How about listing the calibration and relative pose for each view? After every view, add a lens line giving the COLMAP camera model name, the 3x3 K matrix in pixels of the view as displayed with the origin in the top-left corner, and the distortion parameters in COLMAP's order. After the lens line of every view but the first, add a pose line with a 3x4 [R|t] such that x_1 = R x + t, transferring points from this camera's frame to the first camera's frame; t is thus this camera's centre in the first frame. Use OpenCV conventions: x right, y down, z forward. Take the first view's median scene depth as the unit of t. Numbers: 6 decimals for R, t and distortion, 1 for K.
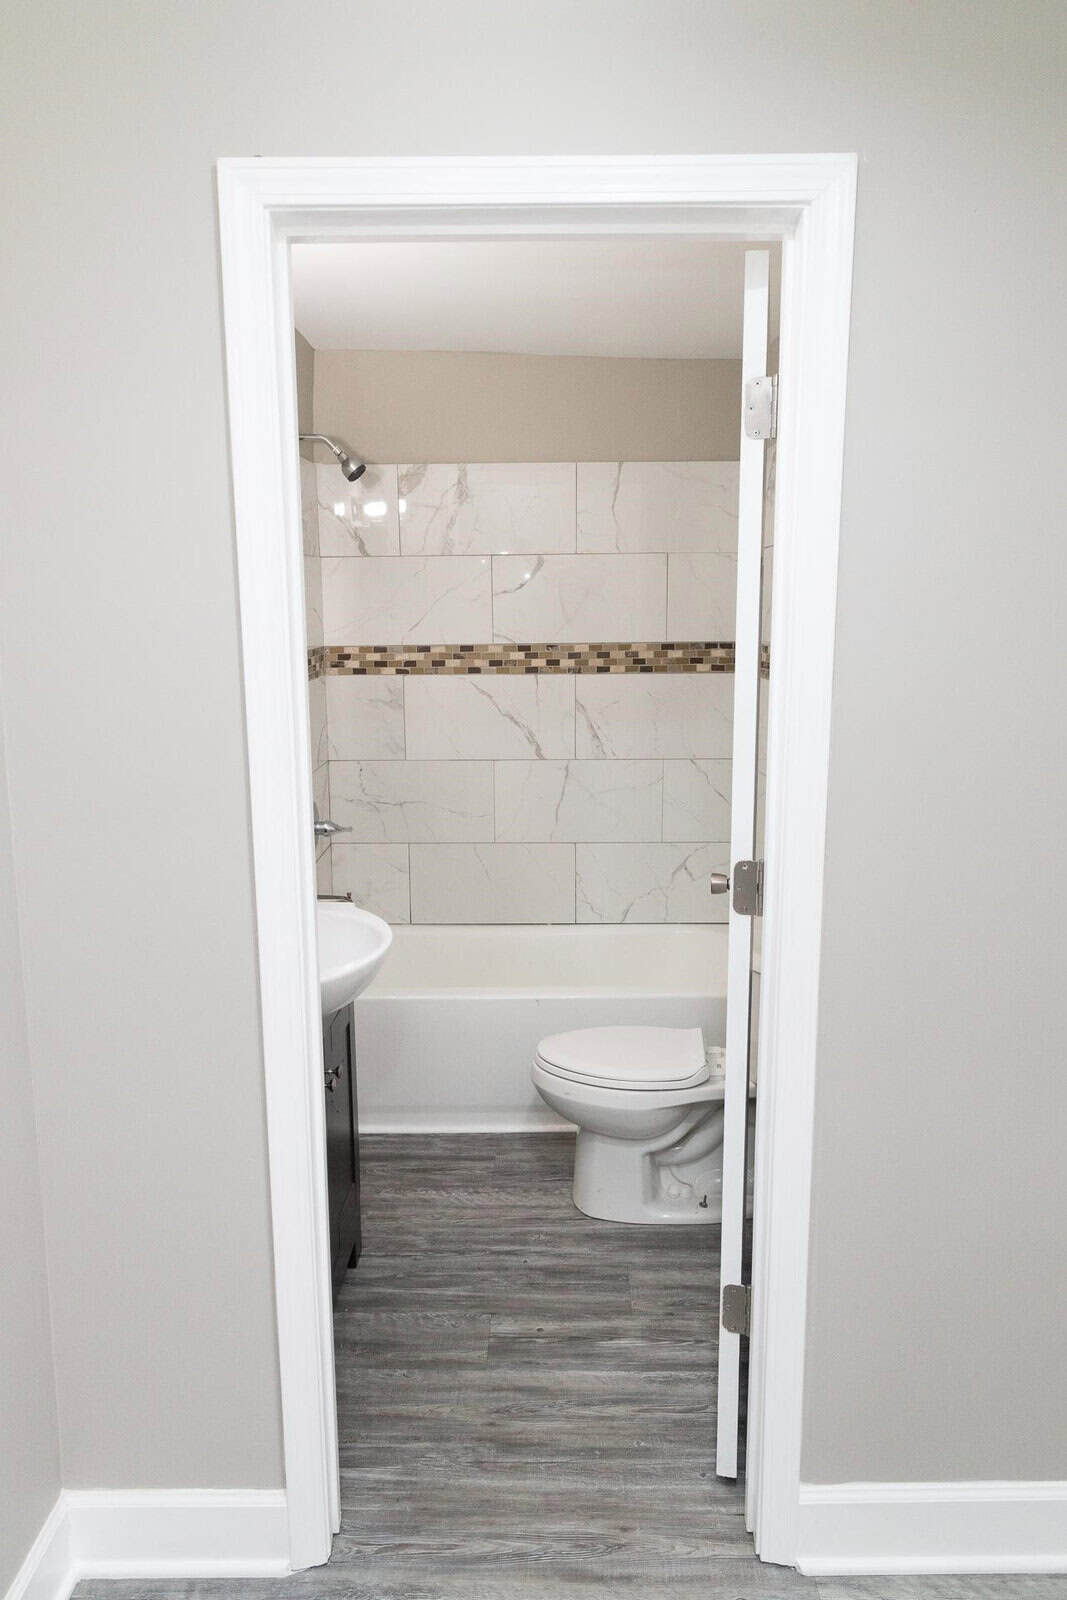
lens RADIAL K [[1066.5, 0, 533.4], [0, 1066.5, 797.0], [0, 0, 1]] dist [0.004216, 0.001330]
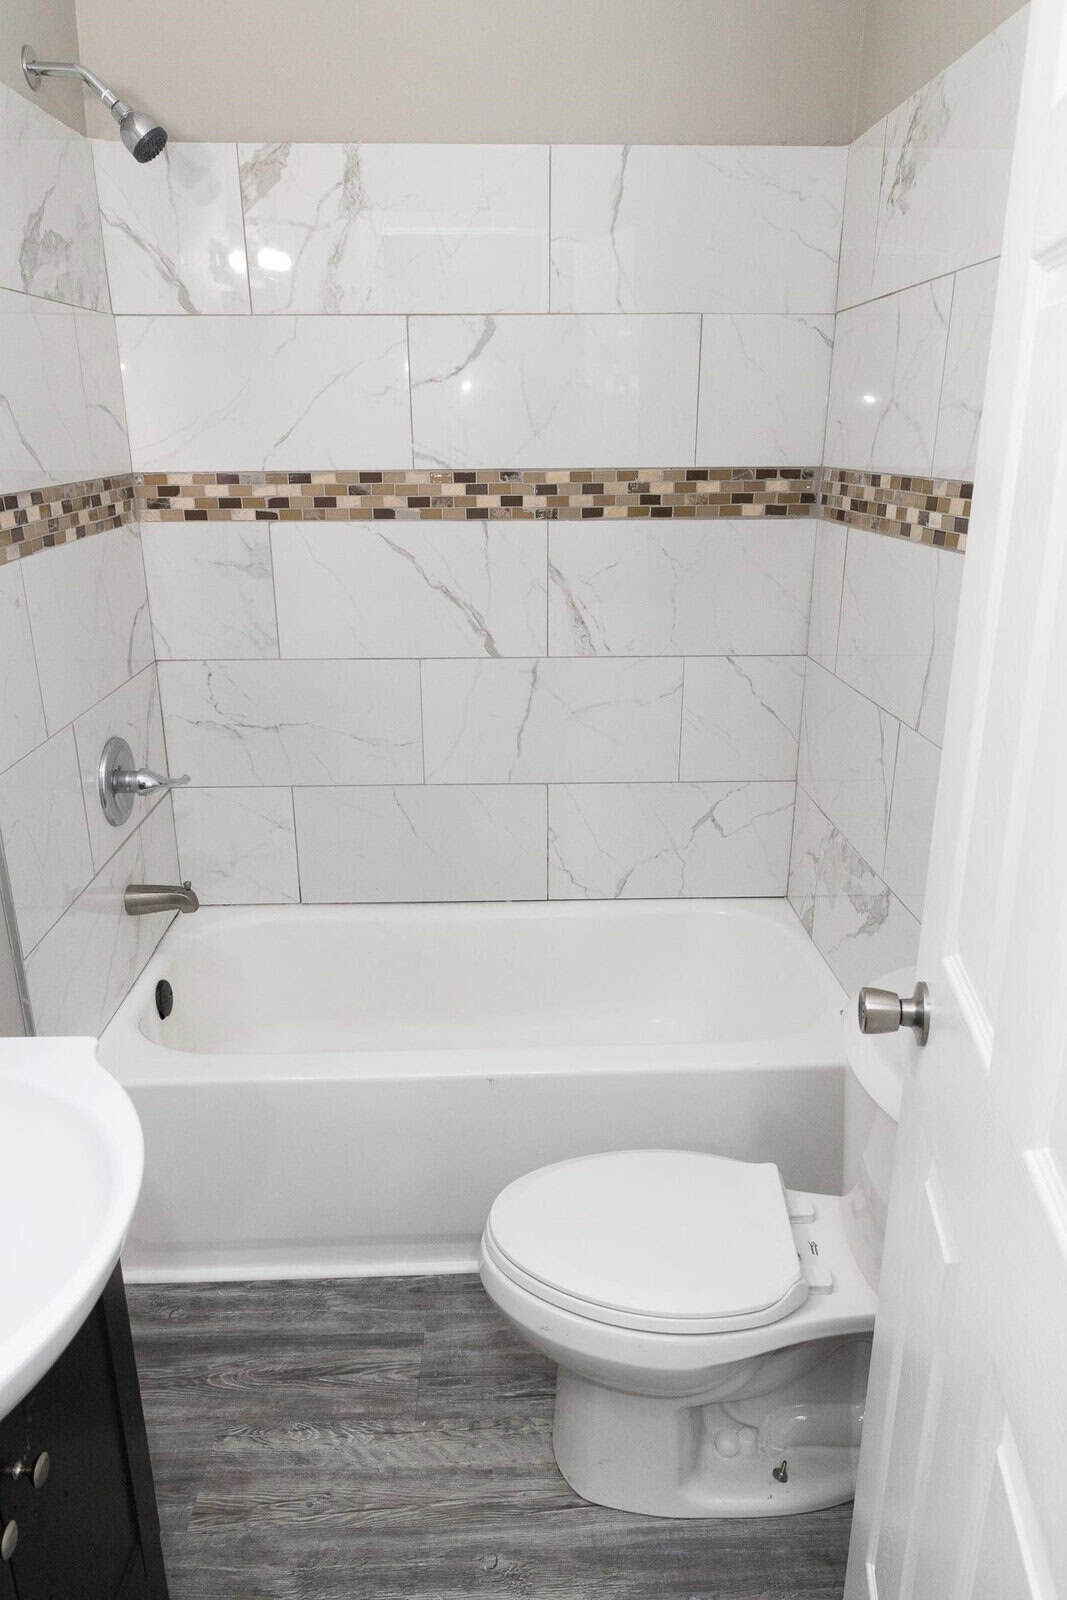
lens RADIAL K [[1066.5, 0, 533.4], [0, 1066.5, 797.0], [0, 0, 1]] dist [0.004216, 0.001330]
pose [[0.999144, -0.009619, 0.040222, 0.004441], [0.003272, 0.987913, 0.154974, -0.052582], [-0.041227, -0.154710, 0.987099, 0.363570]]
